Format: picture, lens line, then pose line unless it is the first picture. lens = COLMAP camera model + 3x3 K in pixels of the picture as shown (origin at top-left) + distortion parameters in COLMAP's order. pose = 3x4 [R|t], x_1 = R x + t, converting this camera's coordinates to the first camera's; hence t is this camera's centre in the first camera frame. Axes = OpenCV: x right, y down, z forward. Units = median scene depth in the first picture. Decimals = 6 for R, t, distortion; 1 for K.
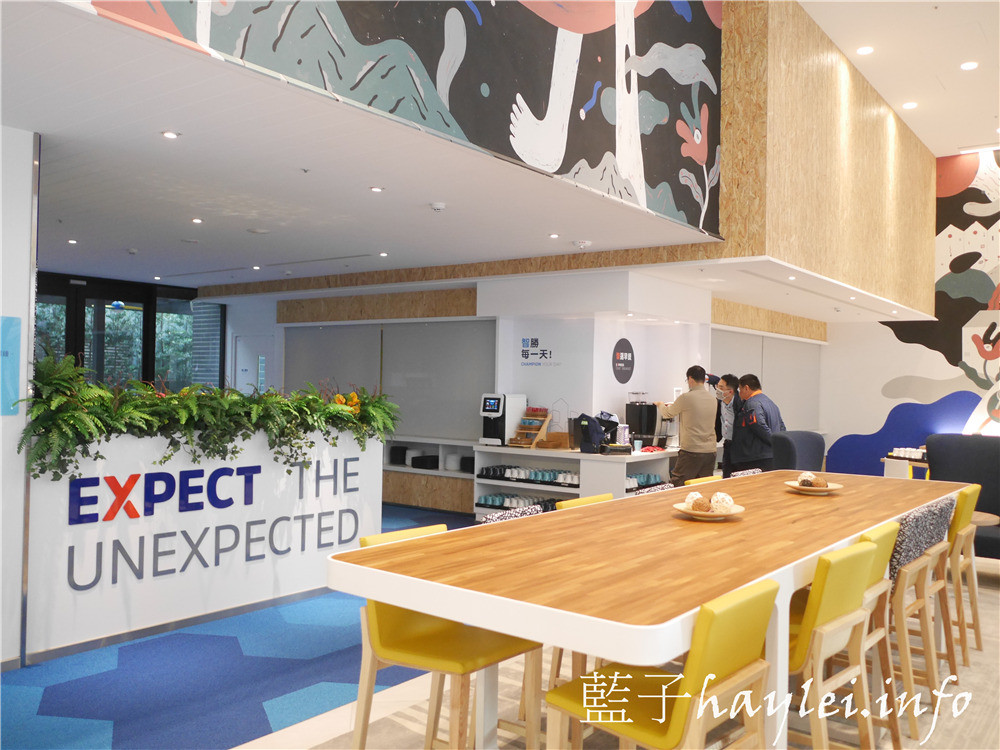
lens RADIAL K [[865.8, 0, 500.0], [0, 865.8, 375.0], [0, 0, 1]] dist [-0.019992, -0.000128]
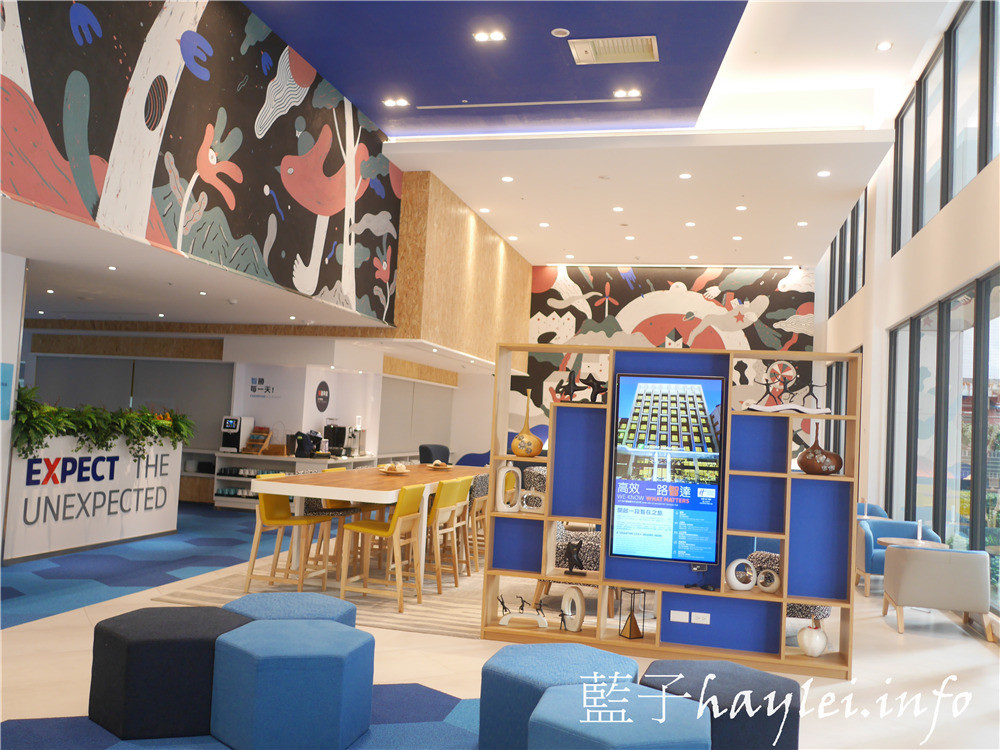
lens RADIAL K [[865.8, 0, 500.0], [0, 865.8, 375.0], [0, 0, 1]] dist [-0.019992, -0.000128]
pose [[0.918983, 0.050907, 0.390998, -0.237687], [-0.038389, 0.998471, -0.039771, -0.009250], [-0.392425, 0.021538, 0.919532, -0.703344]]
